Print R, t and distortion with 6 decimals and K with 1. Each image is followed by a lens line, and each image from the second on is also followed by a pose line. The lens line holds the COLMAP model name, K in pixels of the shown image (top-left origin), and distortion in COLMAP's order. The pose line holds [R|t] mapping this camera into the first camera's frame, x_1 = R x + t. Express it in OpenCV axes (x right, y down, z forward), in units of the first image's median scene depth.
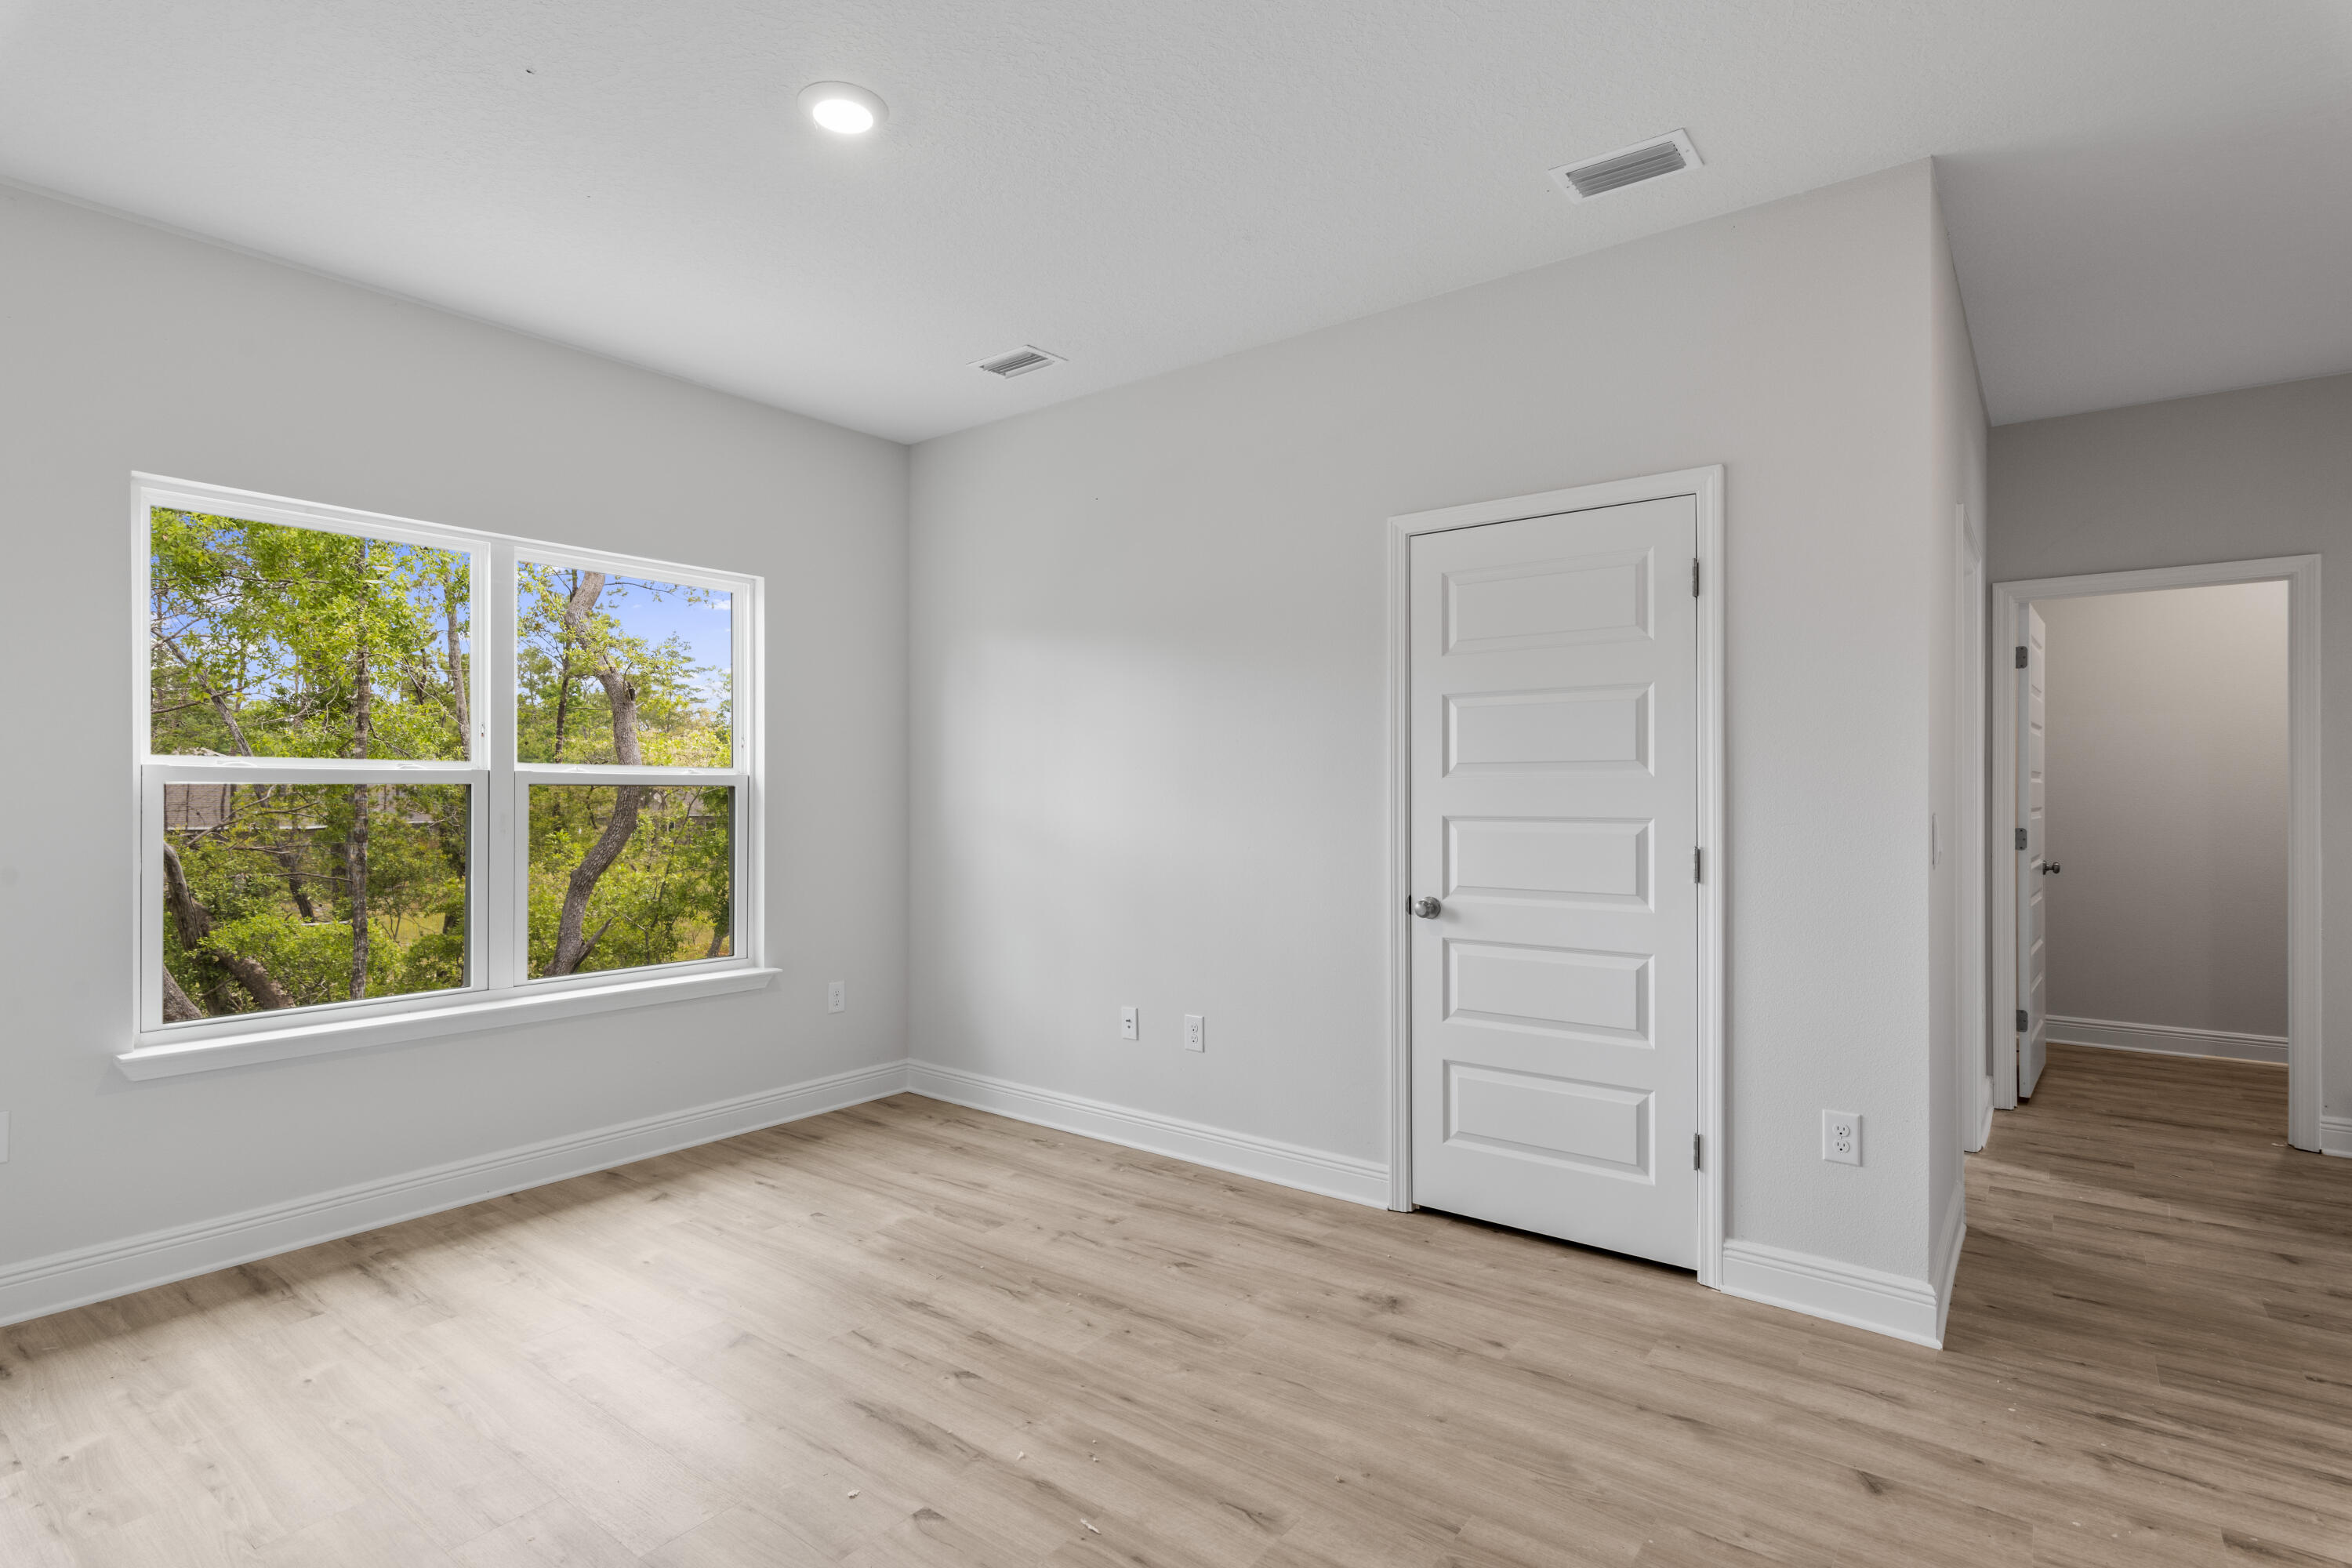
lens RADIAL K [[1152.0, 0, 1182.1], [0, 1152.0, 787.8], [0, 0, 1]] dist [0.003114, 0.000285]
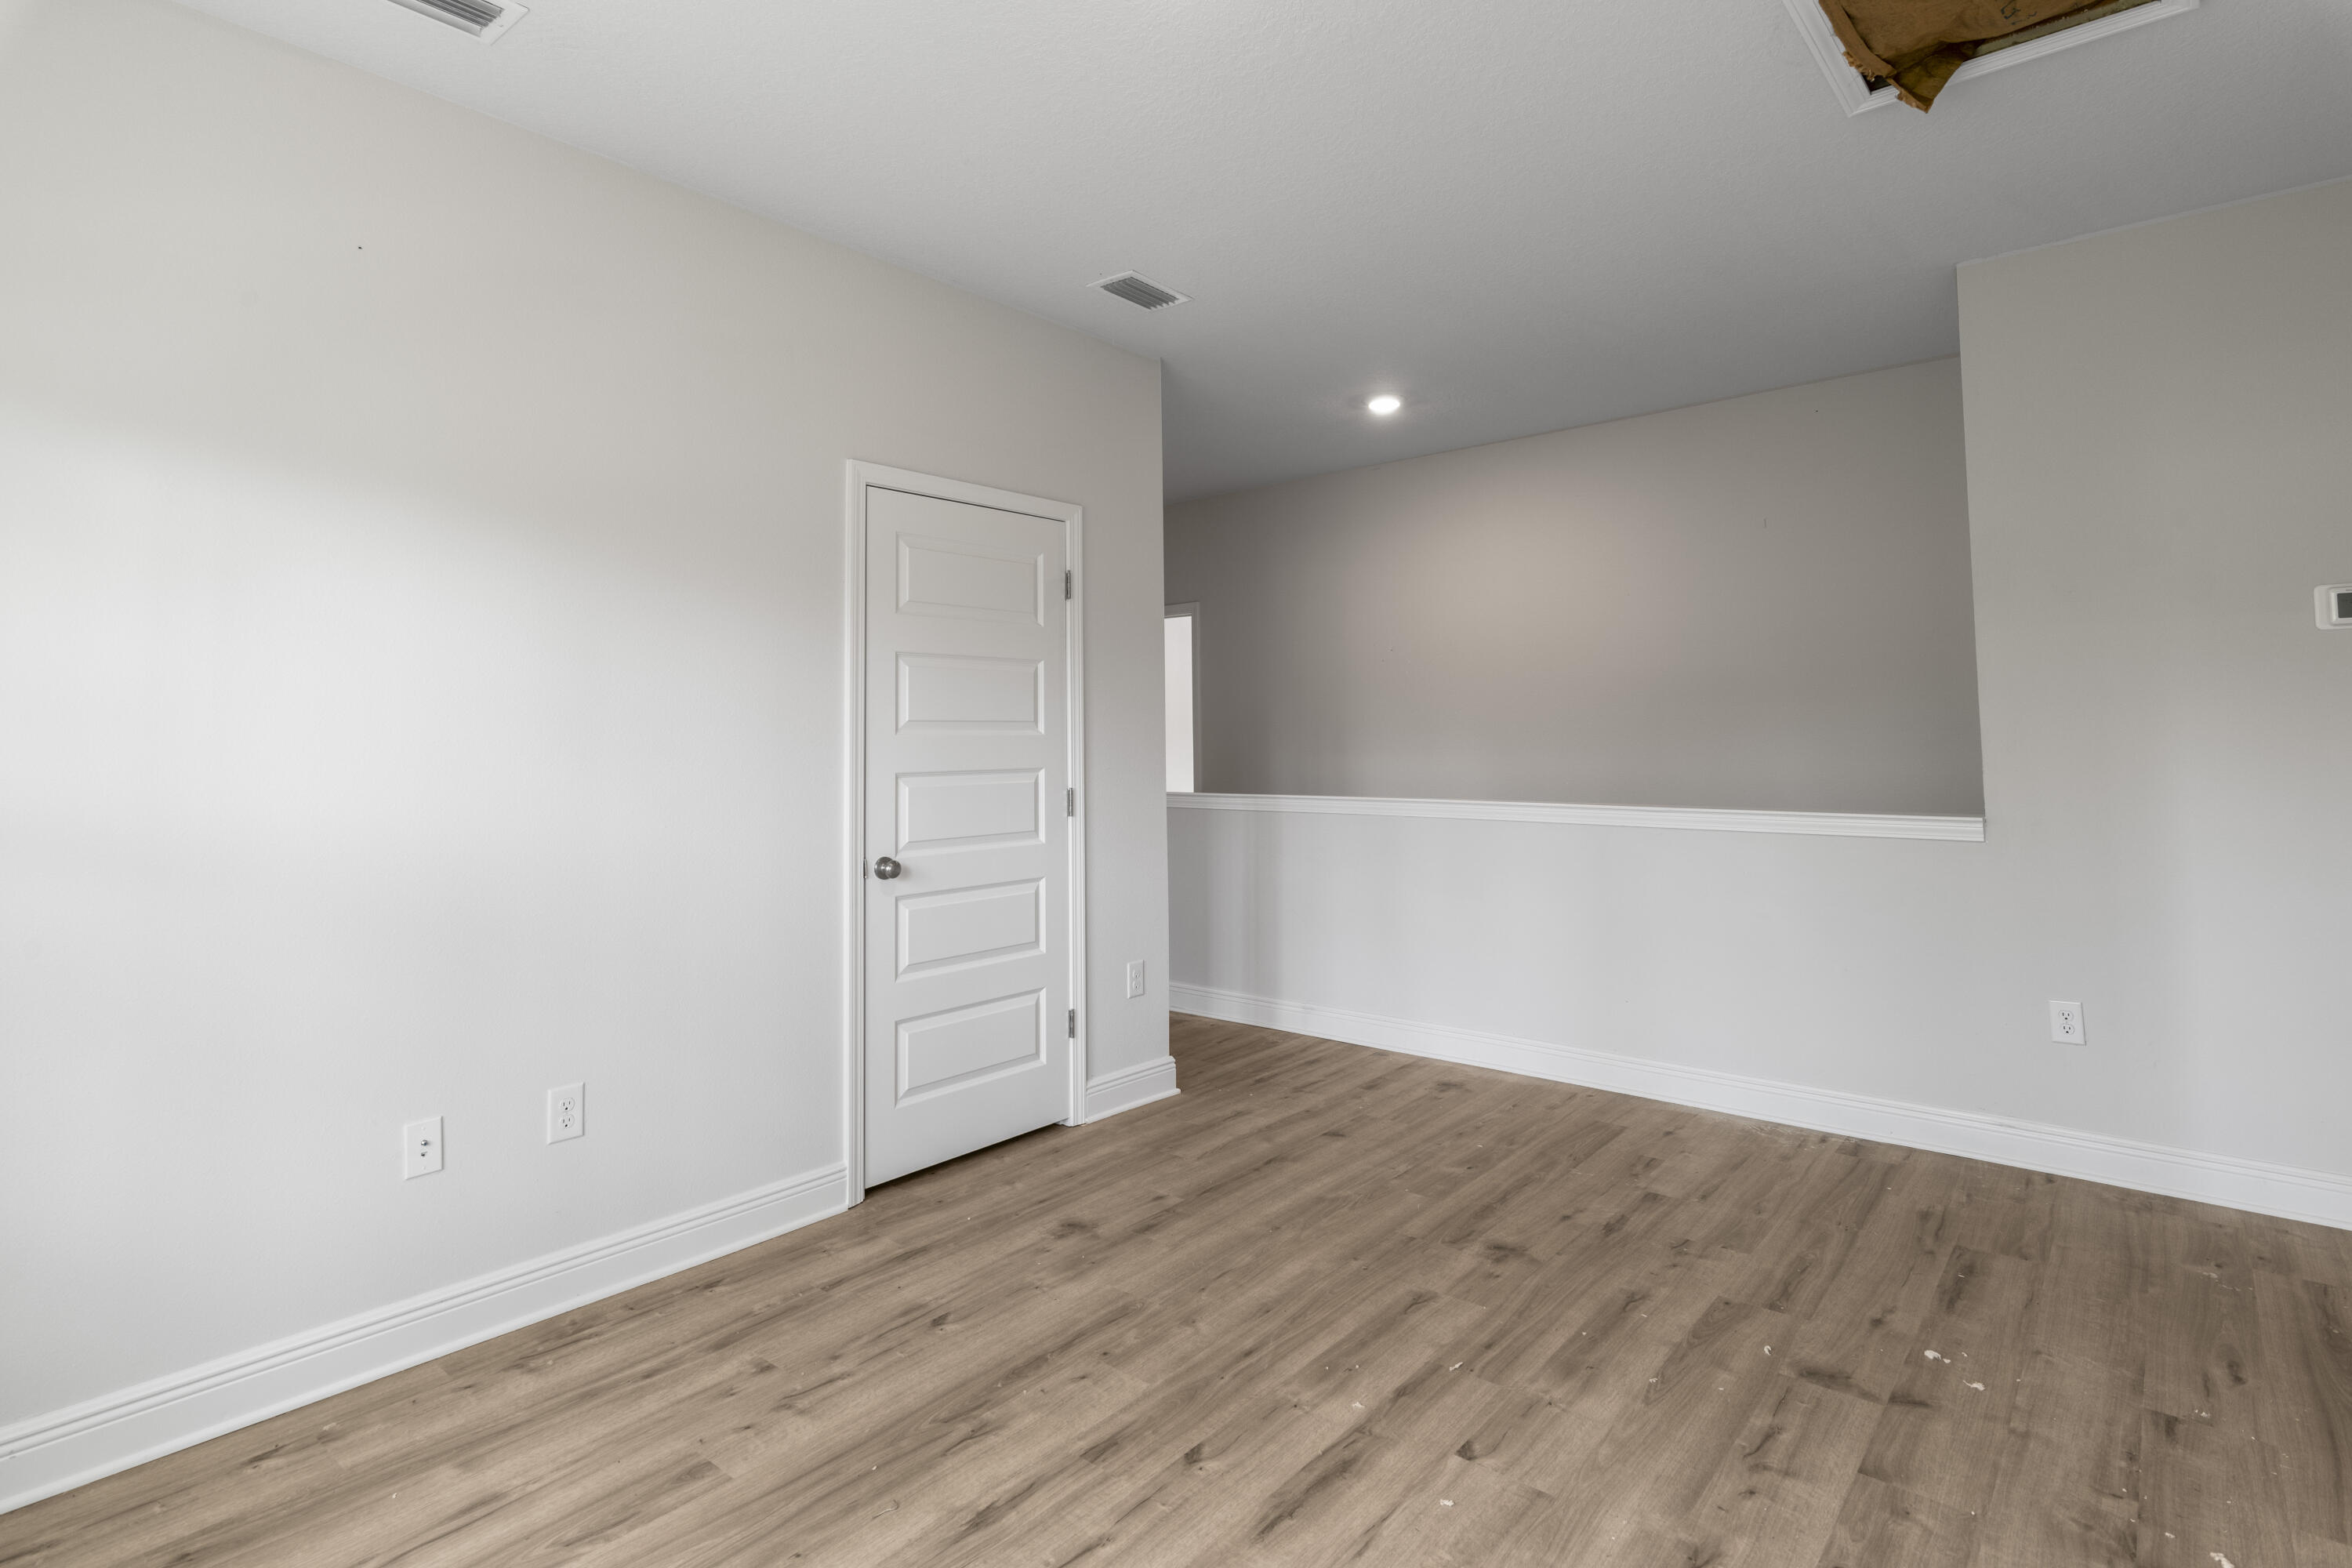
lens RADIAL K [[1171.0, 0, 1175.4], [0, 1171.0, 666.3], [0, 0, 1]] dist [0.002635, 0.000151]
pose [[0.059010, 0.063081, 0.996262, -0.894292], [0.008151, 0.997938, -0.063670, -0.001511], [-0.998224, 0.011877, 0.058374, 0.806340]]
